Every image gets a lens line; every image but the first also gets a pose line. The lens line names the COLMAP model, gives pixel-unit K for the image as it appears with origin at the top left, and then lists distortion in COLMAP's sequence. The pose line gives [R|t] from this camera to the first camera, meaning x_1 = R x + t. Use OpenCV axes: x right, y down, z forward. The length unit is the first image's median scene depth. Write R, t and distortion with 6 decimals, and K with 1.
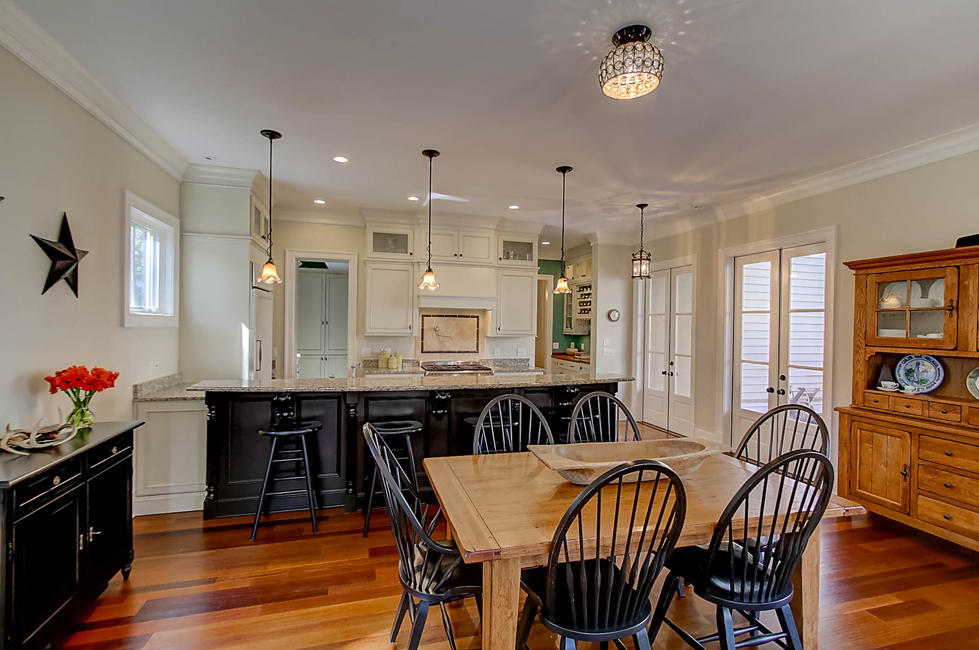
lens RADIAL K [[443.5, 0, 487.5], [0, 443.5, 325.4], [0, 0, 1]] dist [-0.001314, 0.001370]
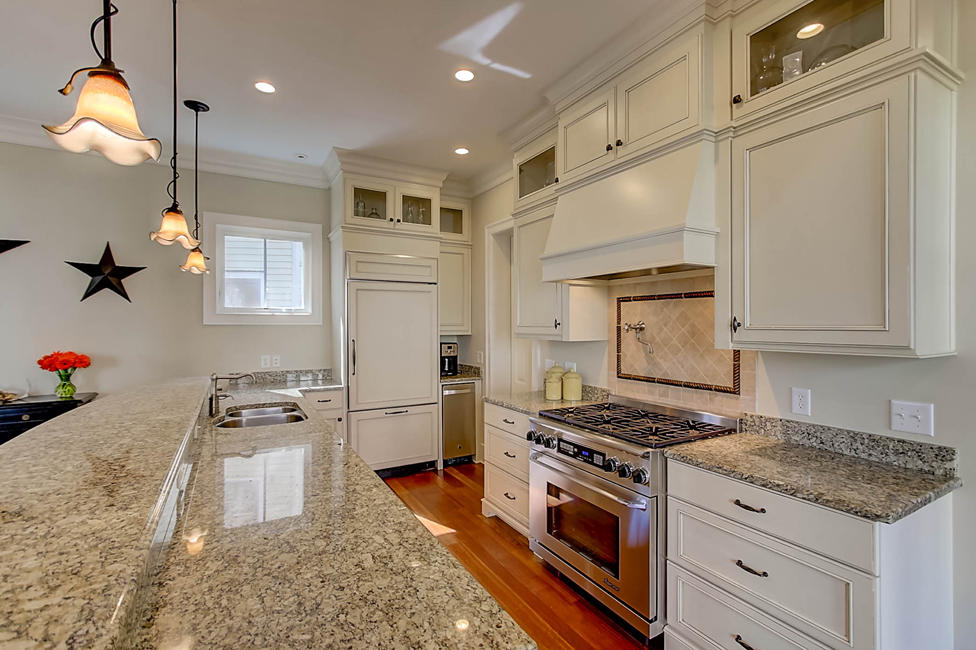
lens RADIAL K [[442.1, 0, 486.0], [0, 442.1, 325.4], [0, 0, 1]] dist [-0.001314, 0.001370]
pose [[0.240929, -0.012255, -0.970465, 0.298091], [0.001249, 0.999923, -0.012317, 0.012222], [0.970542, 0.001756, 0.240925, 0.788071]]
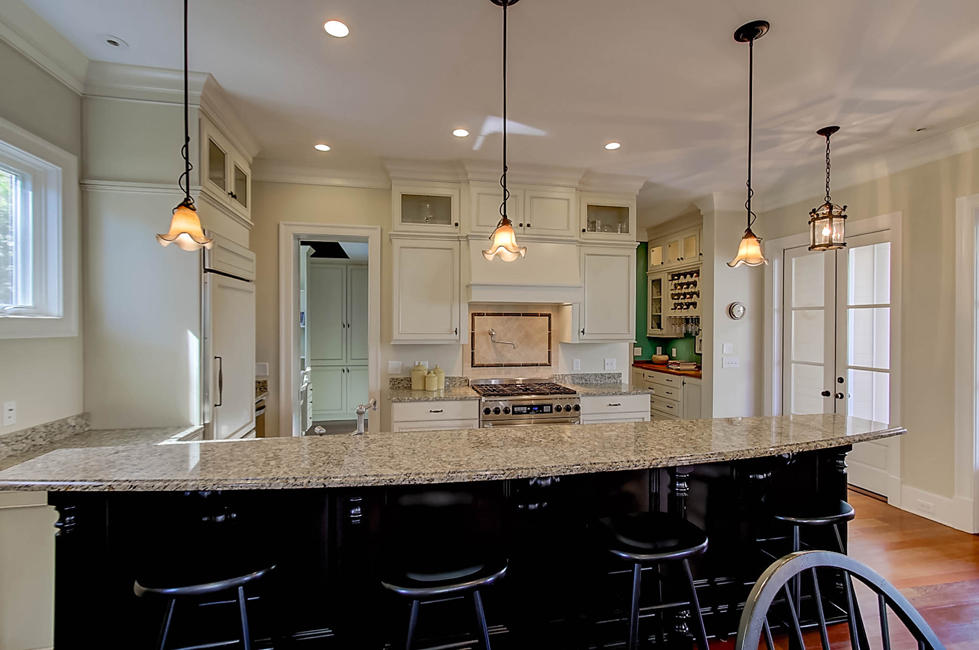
lens RADIAL K [[450.9, 0, 492.7], [0, 450.9, 325.9], [0, 0, 1]] dist [-0.000532, 0.000290]
pose [[0.997696, -0.012394, -0.066694, -0.070174], [0.012404, 0.999923, -0.000273, -0.003084], [0.066692, -0.000555, 0.997773, 0.302331]]
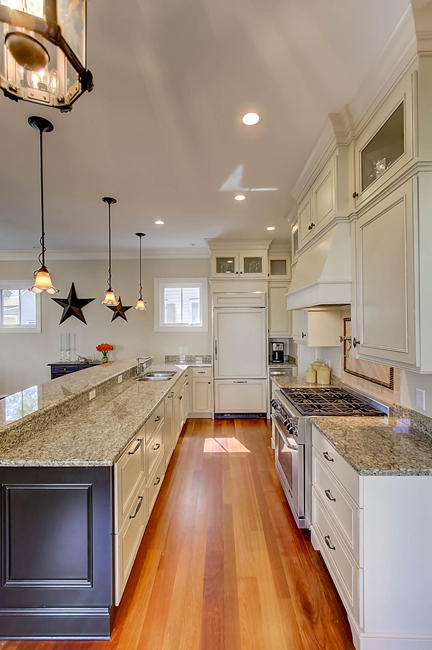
lens RADIAL K [[294.4, 0, 216.0], [0, 294.4, 325.0], [0, 0, 1]] dist [-0.001314, 0.001370]
pose [[-0.288905, -0.009419, -0.957311, 0.388836], [0.001566, 0.999946, -0.010311, -0.008673], [0.957356, -0.004478, -0.288875, 0.990609]]
